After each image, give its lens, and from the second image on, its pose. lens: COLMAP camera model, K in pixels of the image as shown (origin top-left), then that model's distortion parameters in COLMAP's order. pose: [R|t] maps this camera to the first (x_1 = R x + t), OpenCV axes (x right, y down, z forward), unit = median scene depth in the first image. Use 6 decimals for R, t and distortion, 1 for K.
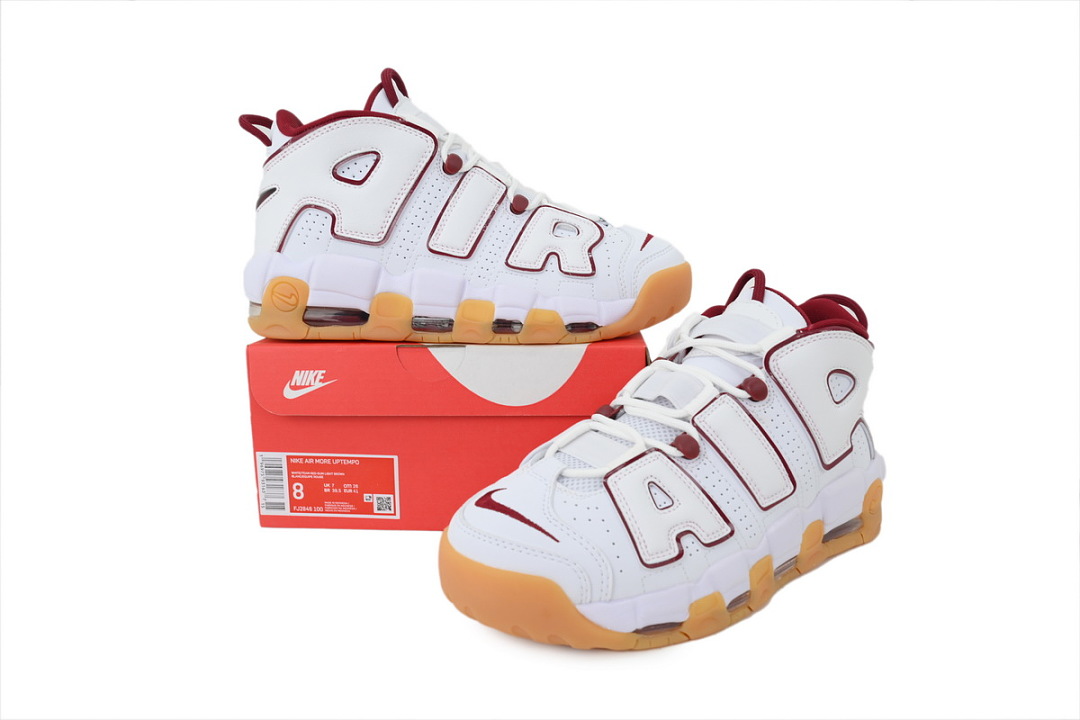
lens RADIAL K [[731.3, 0, 540.0], [0, 731.3, 360.0], [0, 0, 1]] dist [0.001563, 0.000420]
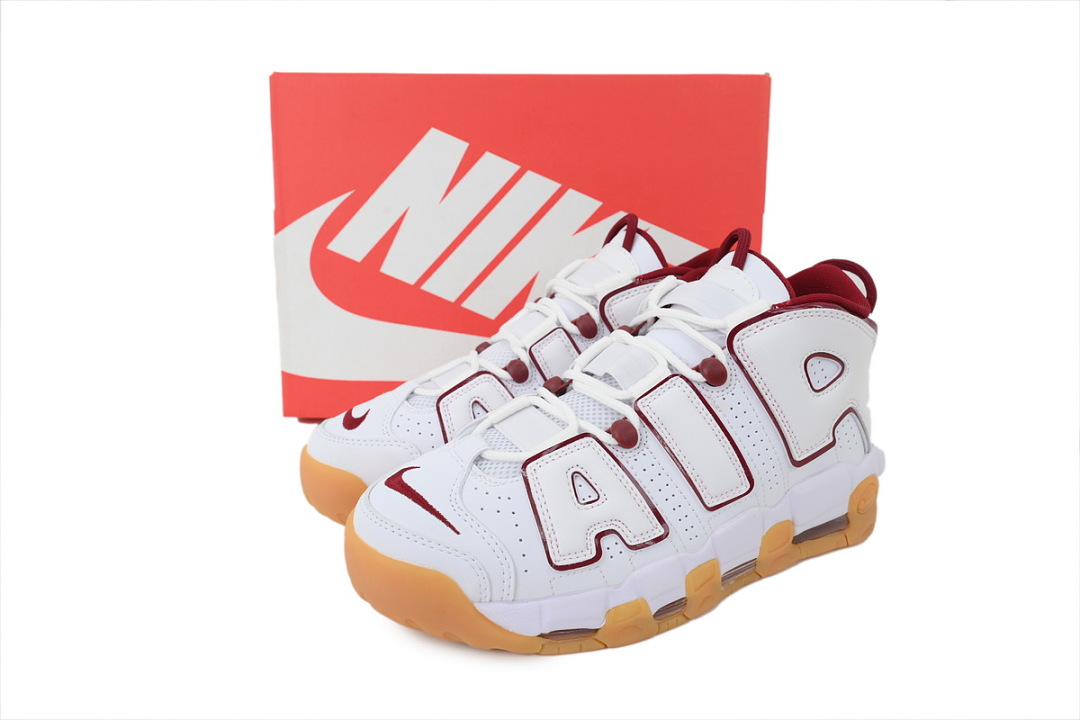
lens RADIAL K [[731.3, 0, 540.0], [0, 731.3, 360.0], [0, 0, 1]] dist [0.001563, 0.000420]
pose [[0.992384, 0.054045, -0.110691, 0.186963], [-0.043481, 0.994458, 0.095726, -0.049401], [0.115251, -0.090184, 0.989234, 0.117839]]
